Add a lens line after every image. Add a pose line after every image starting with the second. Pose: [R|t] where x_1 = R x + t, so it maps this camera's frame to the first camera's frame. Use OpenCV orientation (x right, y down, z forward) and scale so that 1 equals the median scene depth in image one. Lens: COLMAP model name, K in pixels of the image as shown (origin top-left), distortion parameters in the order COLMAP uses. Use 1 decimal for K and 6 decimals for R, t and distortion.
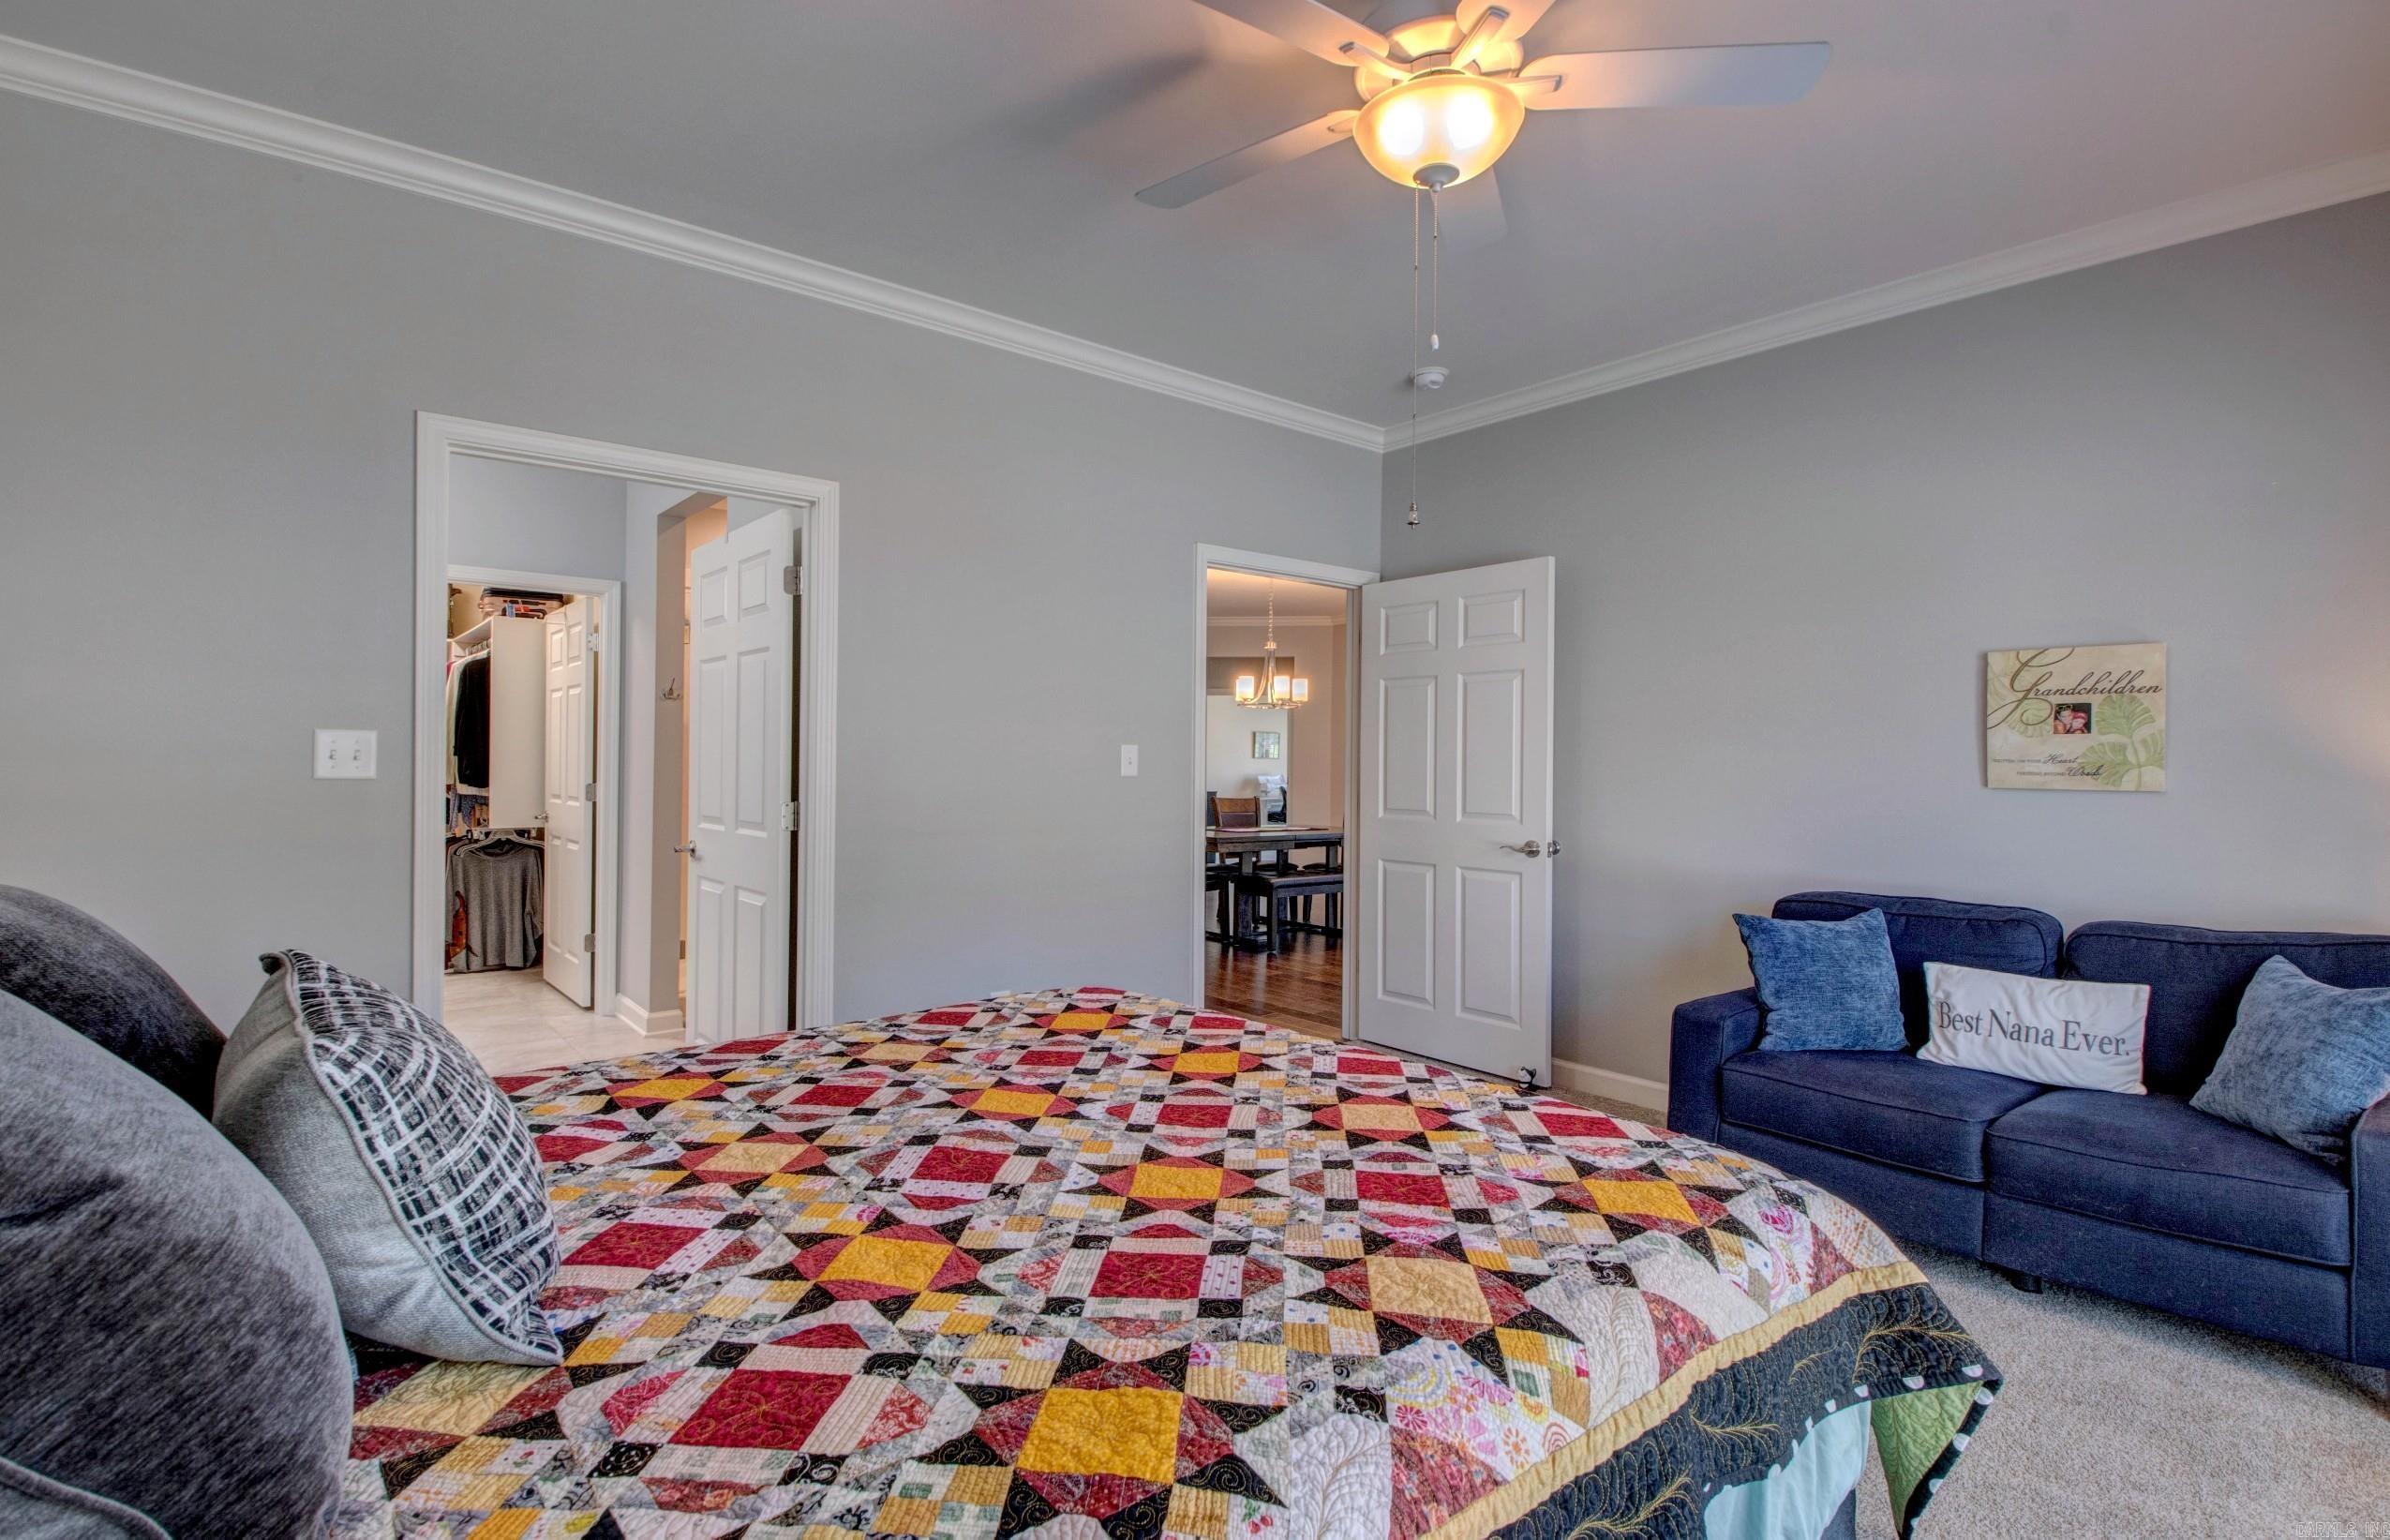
lens RADIAL K [[1116.6, 0, 1187.9], [0, 1116.6, 751.8], [0, 0, 1]] dist [0.000095, -0.016875]
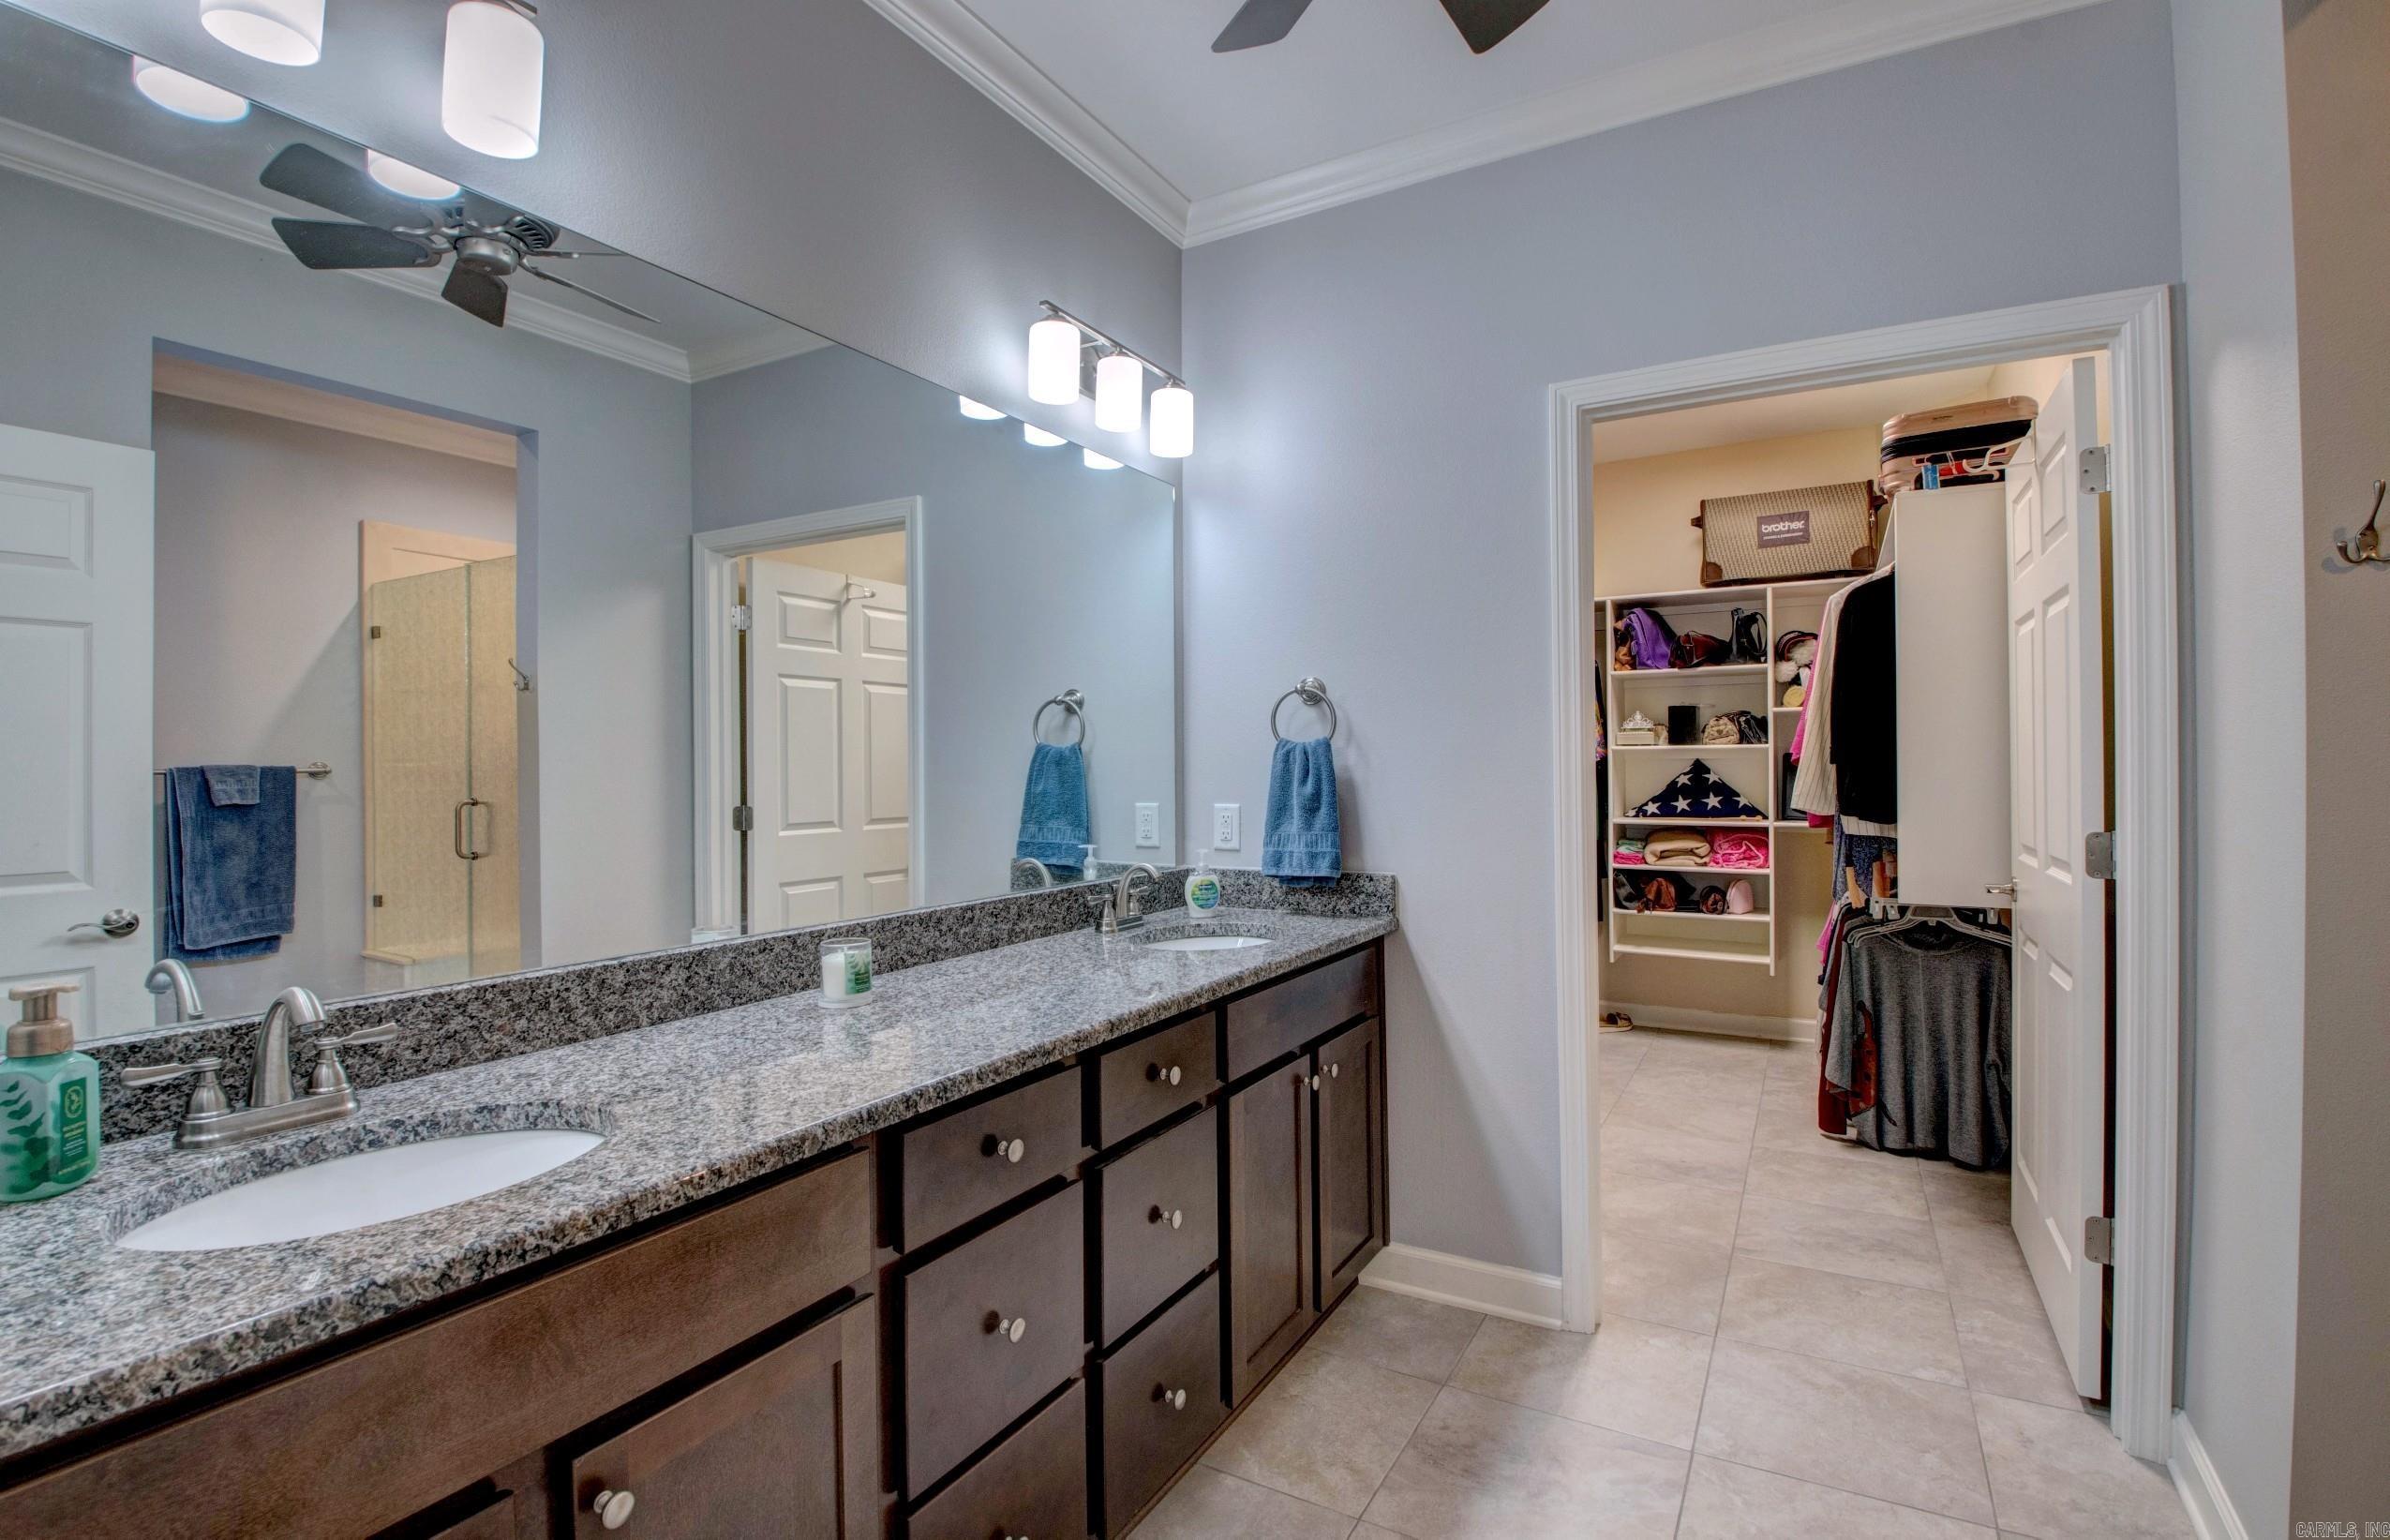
lens RADIAL K [[1116.6, 0, 1195.1], [0, 1116.6, 760.9], [0, 0, 1]] dist [0.000095, -0.016875]
pose [[0.347650, -0.010957, -0.937560, -0.247677], [0.019106, 0.999807, -0.004600, -0.001056], [0.937430, -0.016314, 0.347793, 0.500710]]
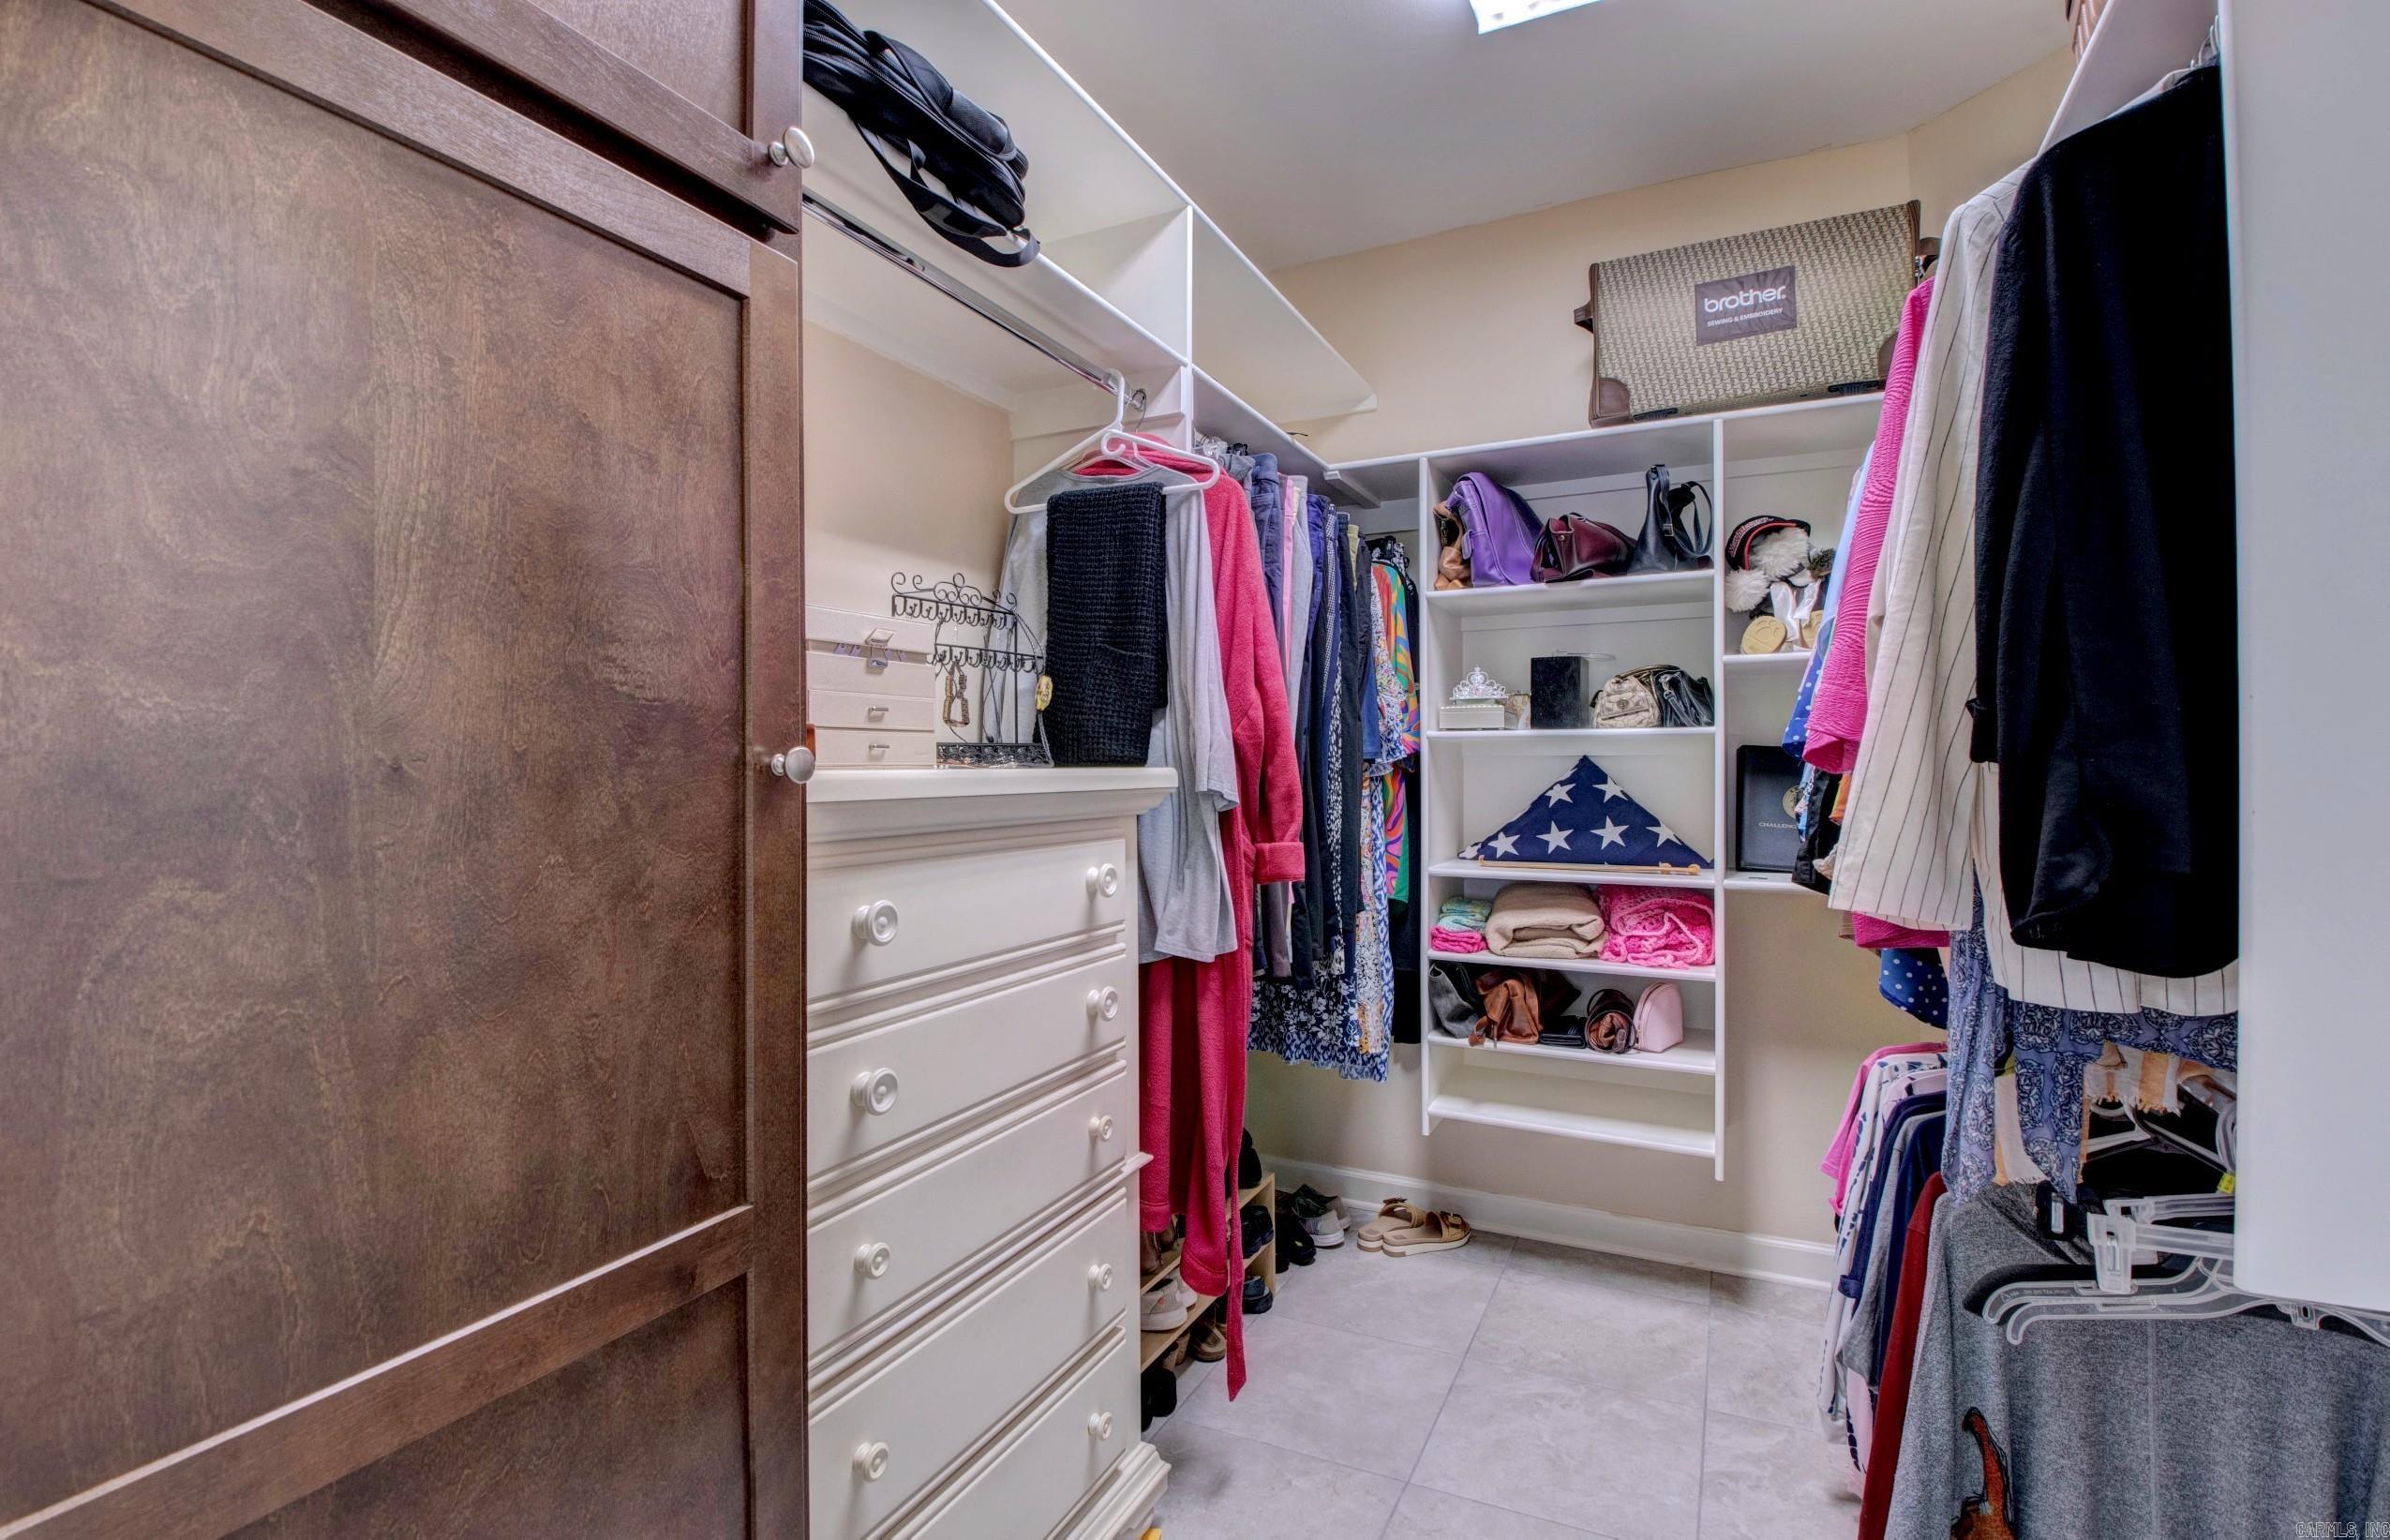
lens RADIAL K [[1116.6, 0, 1198.3], [0, 1116.6, 763.2], [0, 0, 1]] dist [0.000095, -0.016875]
pose [[0.404594, -0.009158, -0.914451, -0.541269], [0.013925, 0.999896, -0.003853, 0.003293], [0.914391, -0.011175, 0.404679, 0.809087]]
